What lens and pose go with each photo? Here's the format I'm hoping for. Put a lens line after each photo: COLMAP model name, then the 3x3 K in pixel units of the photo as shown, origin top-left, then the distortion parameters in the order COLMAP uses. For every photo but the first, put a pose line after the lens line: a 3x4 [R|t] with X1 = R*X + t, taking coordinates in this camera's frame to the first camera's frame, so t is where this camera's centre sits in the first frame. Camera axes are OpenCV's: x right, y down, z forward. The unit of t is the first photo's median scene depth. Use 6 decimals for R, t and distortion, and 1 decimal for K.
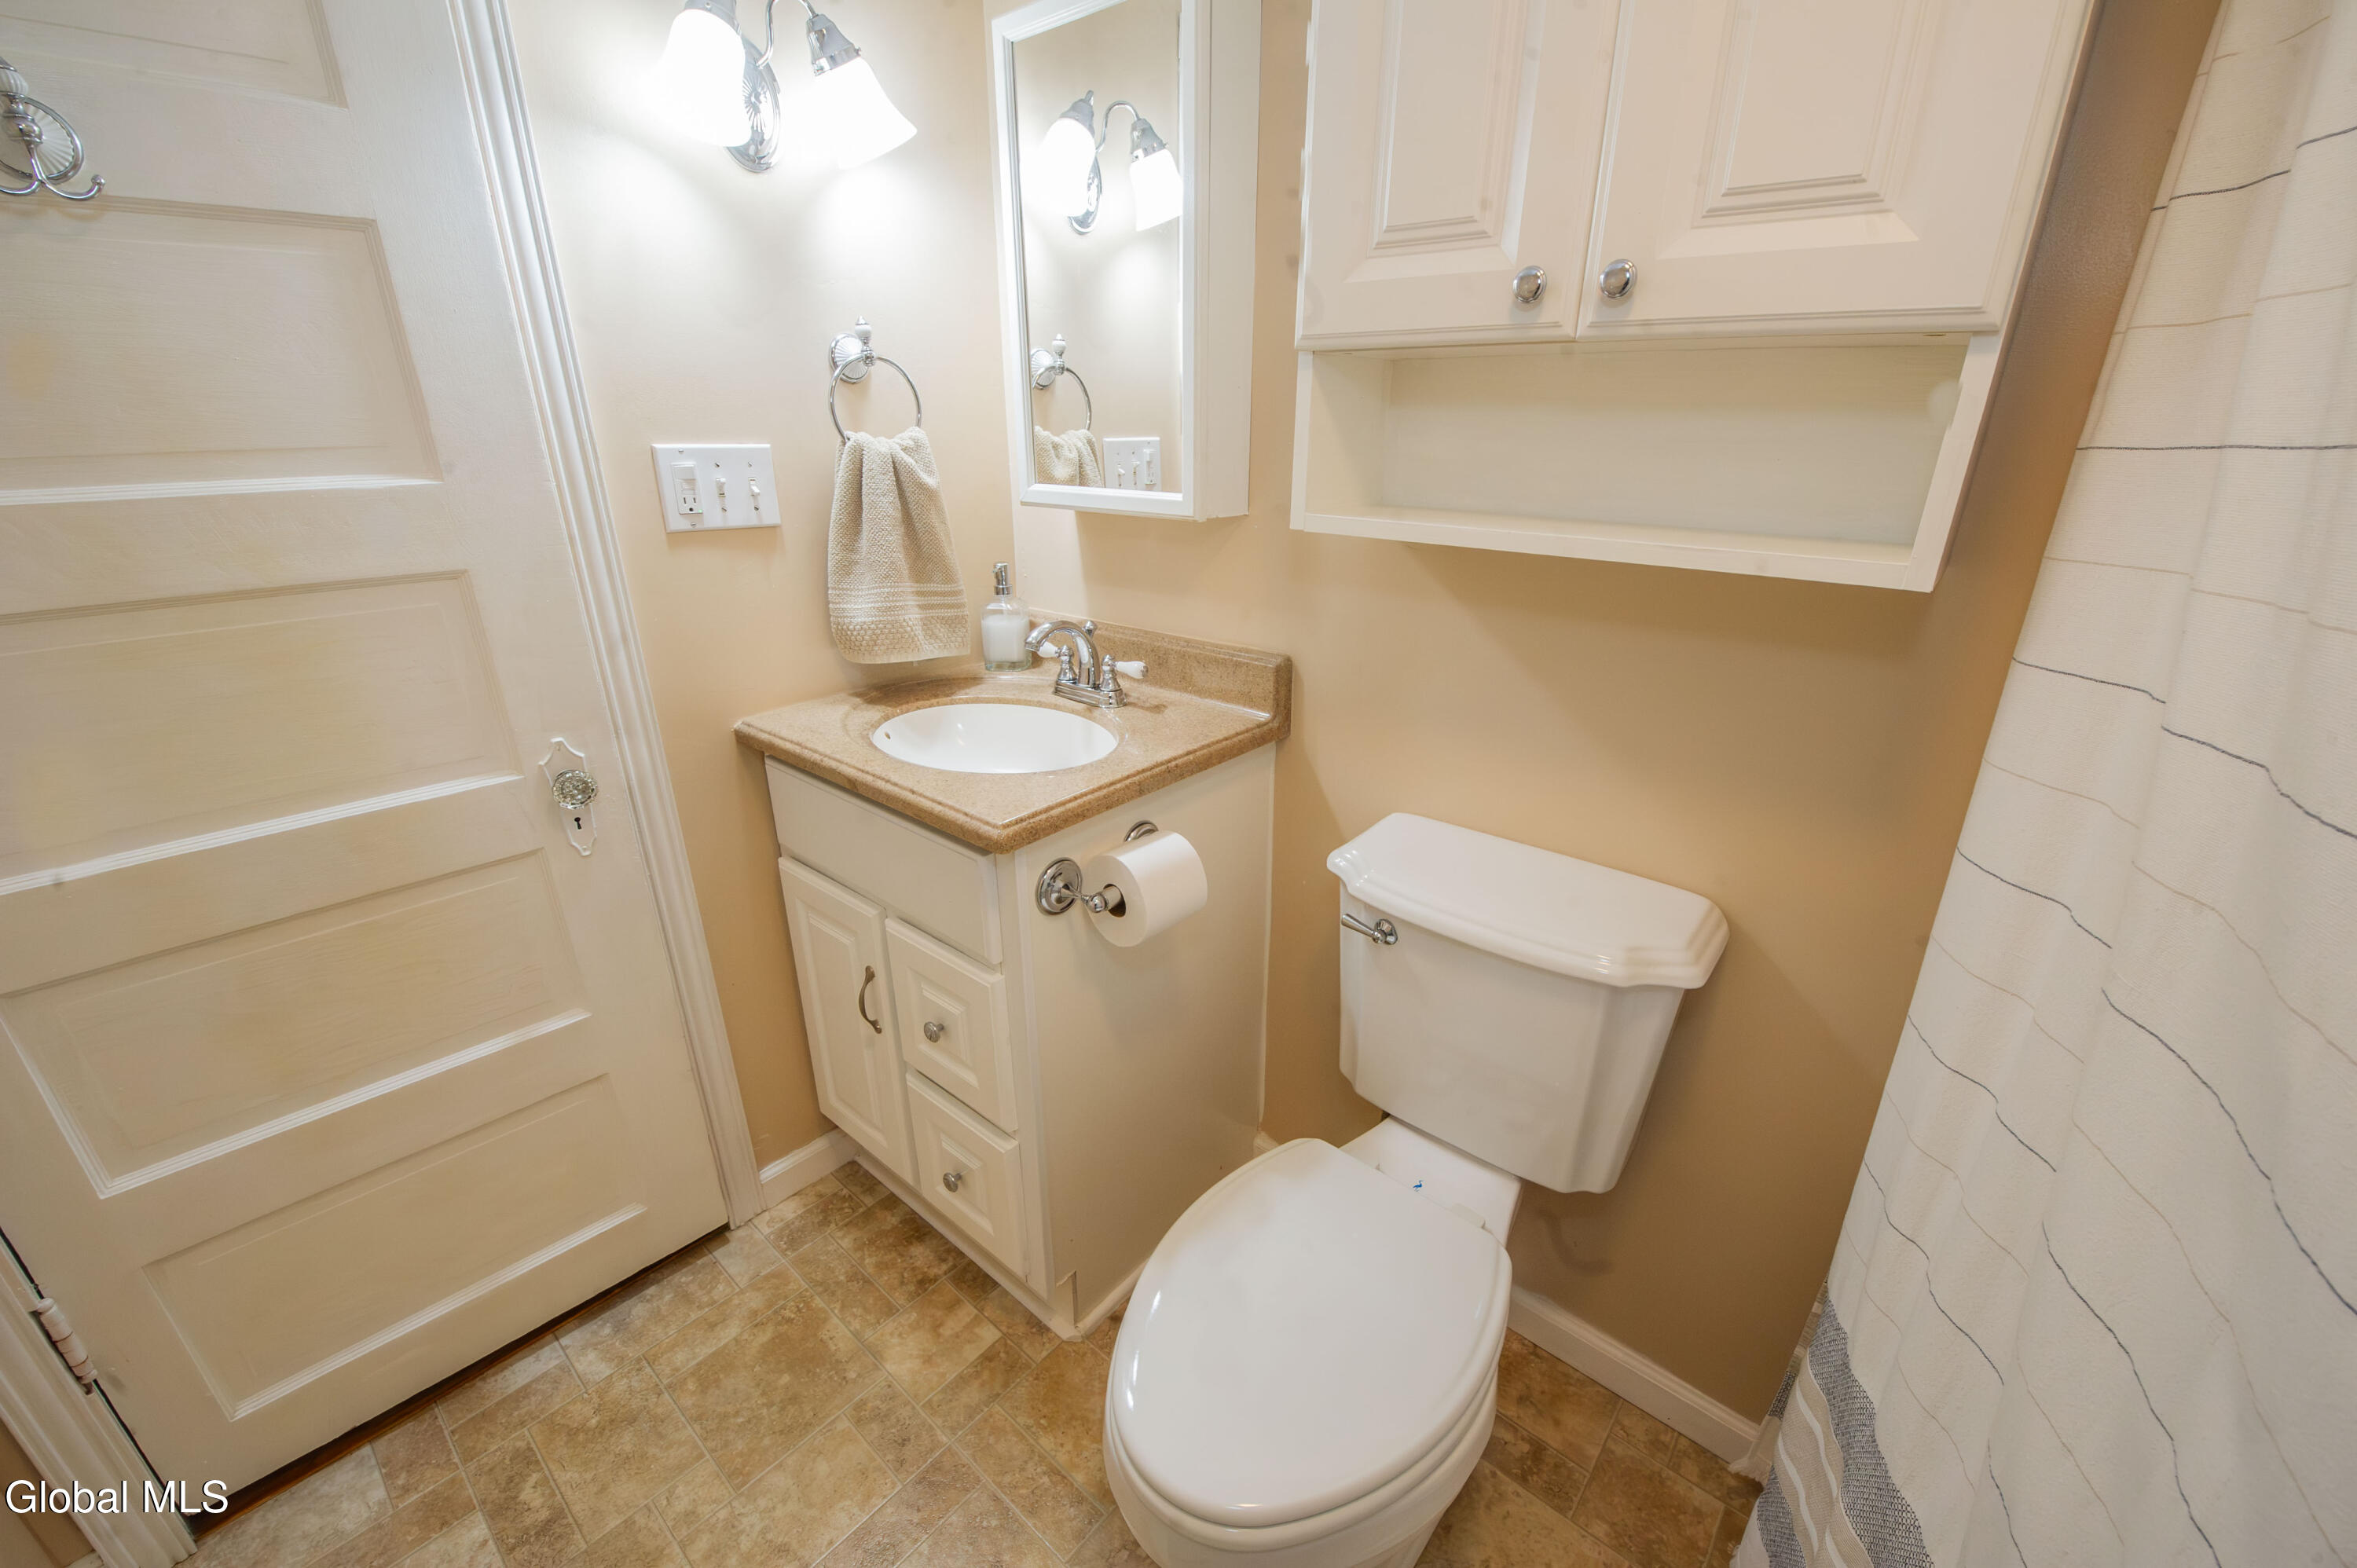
lens RADIAL K [[941.9, 0, 1182.9], [0, 941.9, 798.7], [0, 0, 1]] dist [-0.021915, -0.000163]
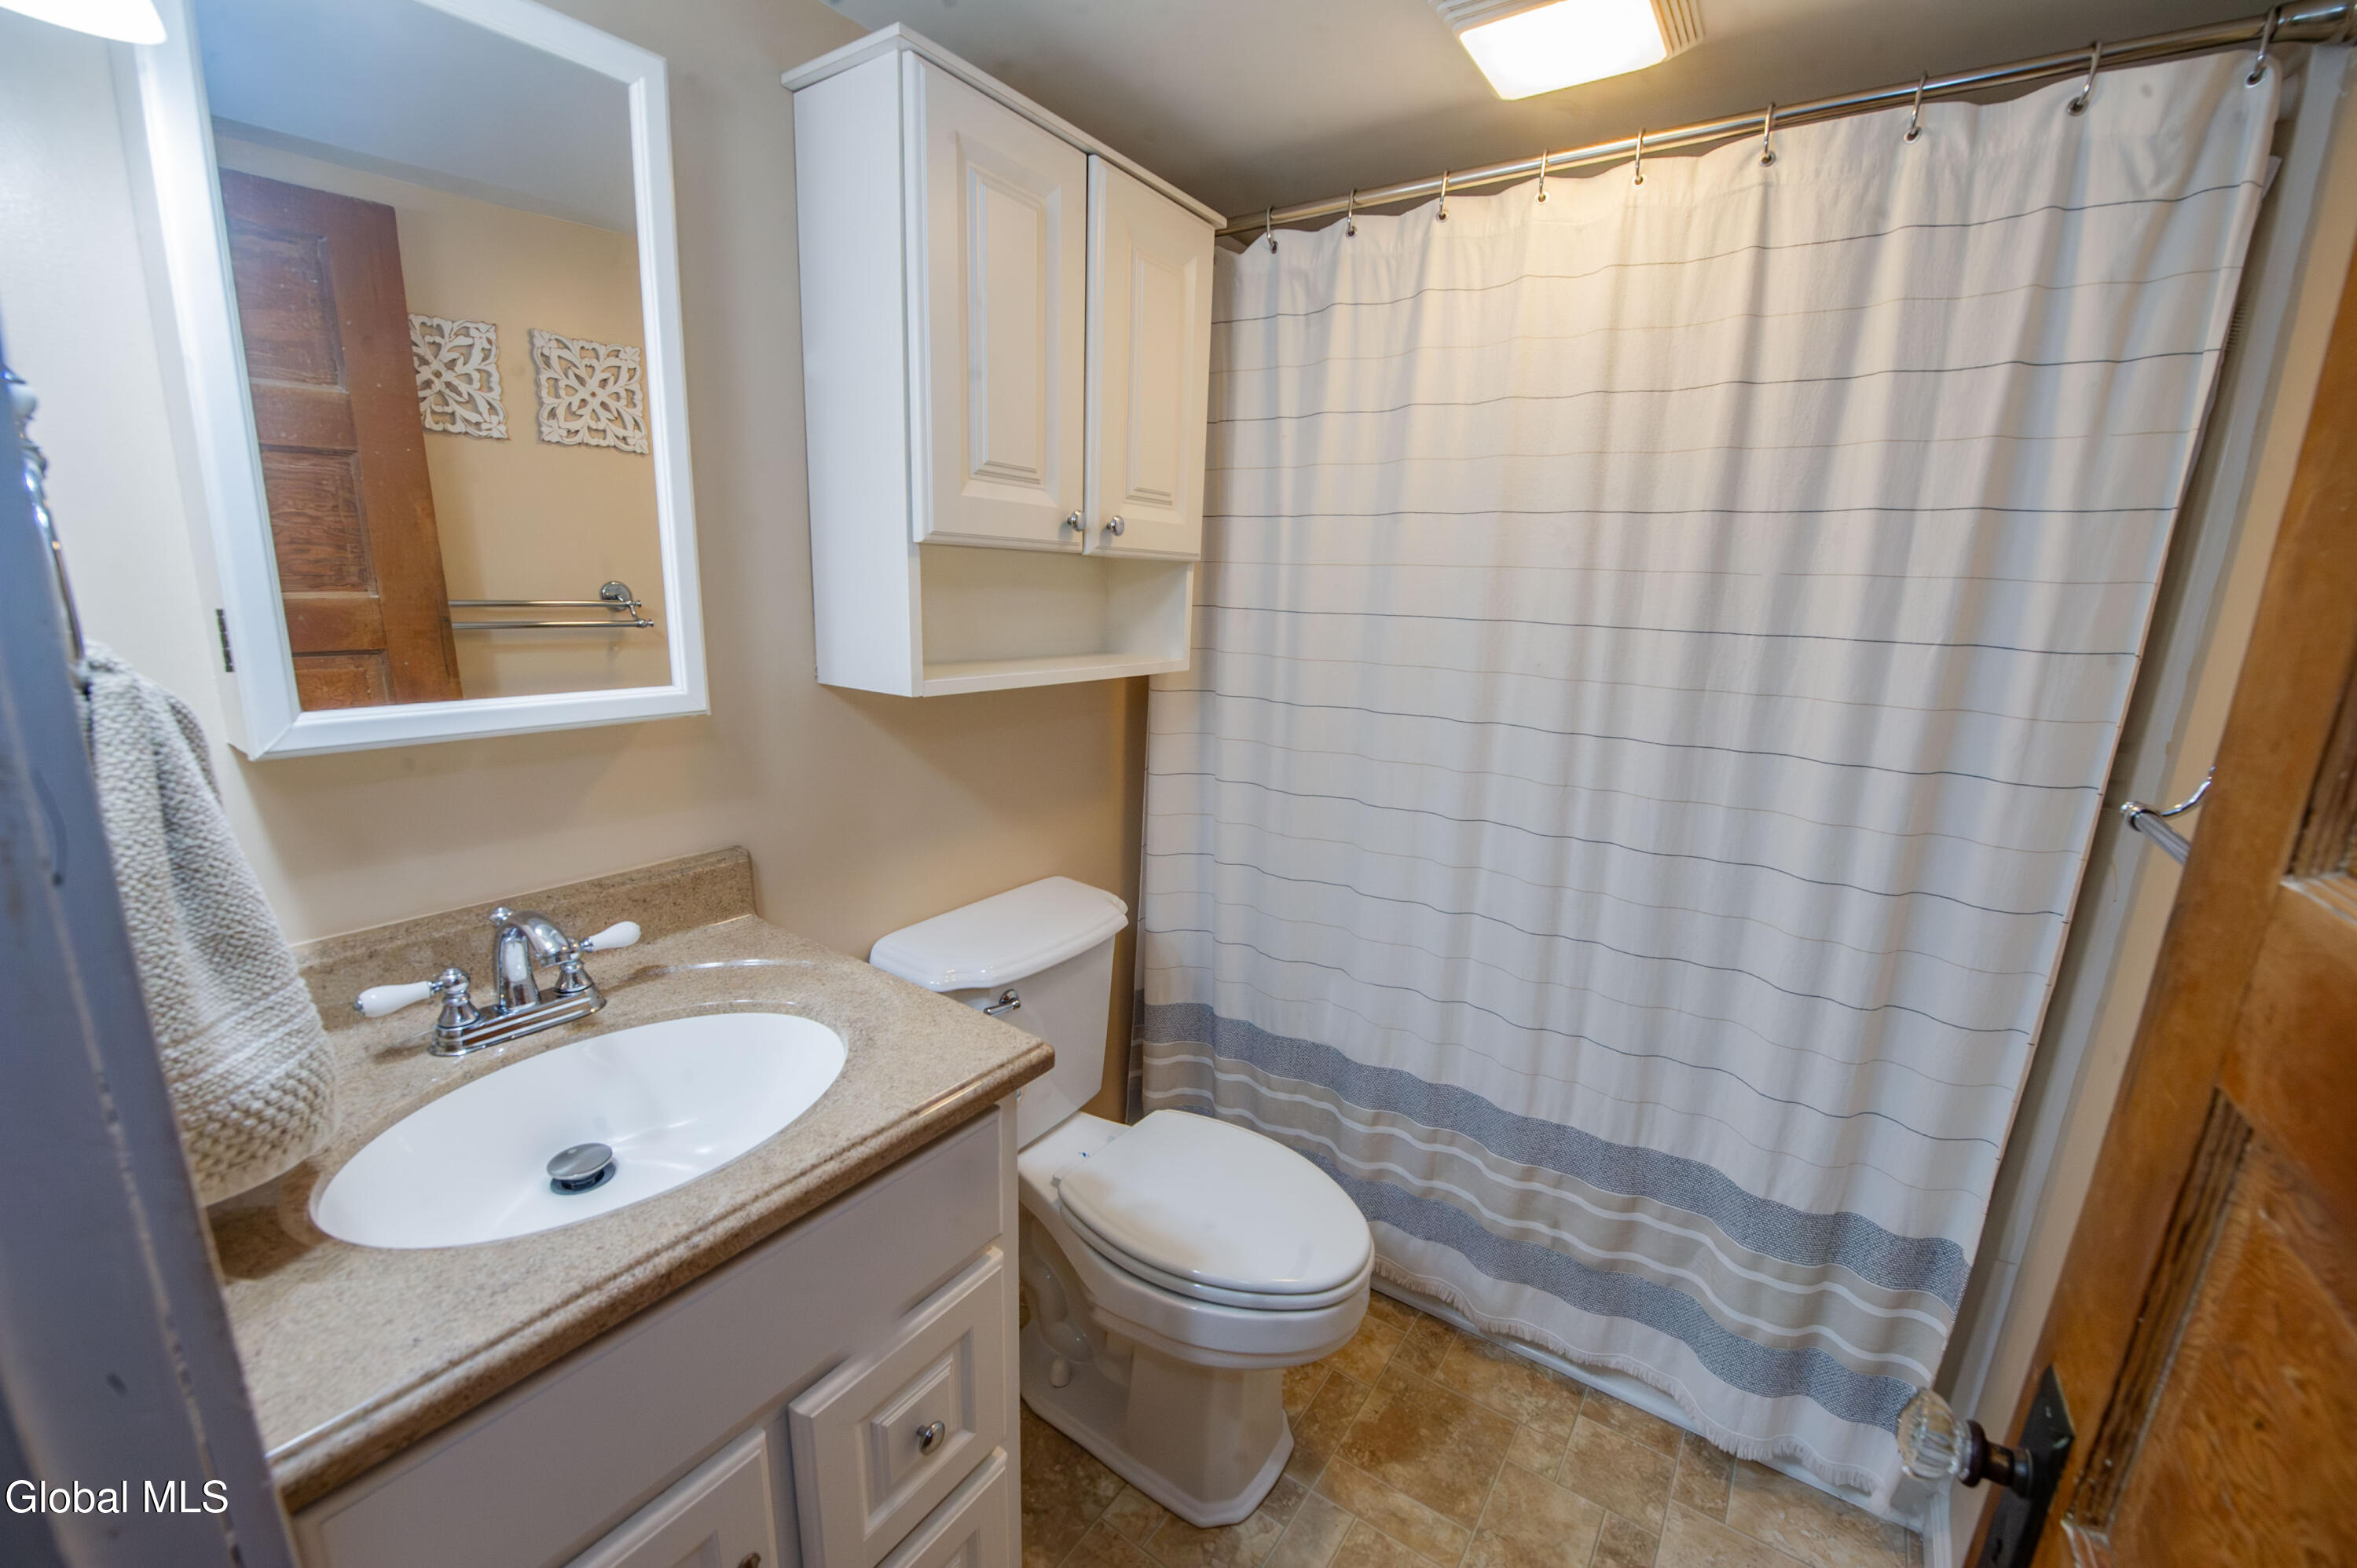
lens RADIAL K [[941.9, 0, 1182.9], [0, 941.9, 798.7], [0, 0, 1]] dist [-0.021915, -0.000163]
pose [[-0.110082, -0.237230, 0.965196, -1.204003], [0.336634, 0.904804, 0.260780, -0.435970], [-0.935179, 0.353625, -0.019743, 0.939963]]
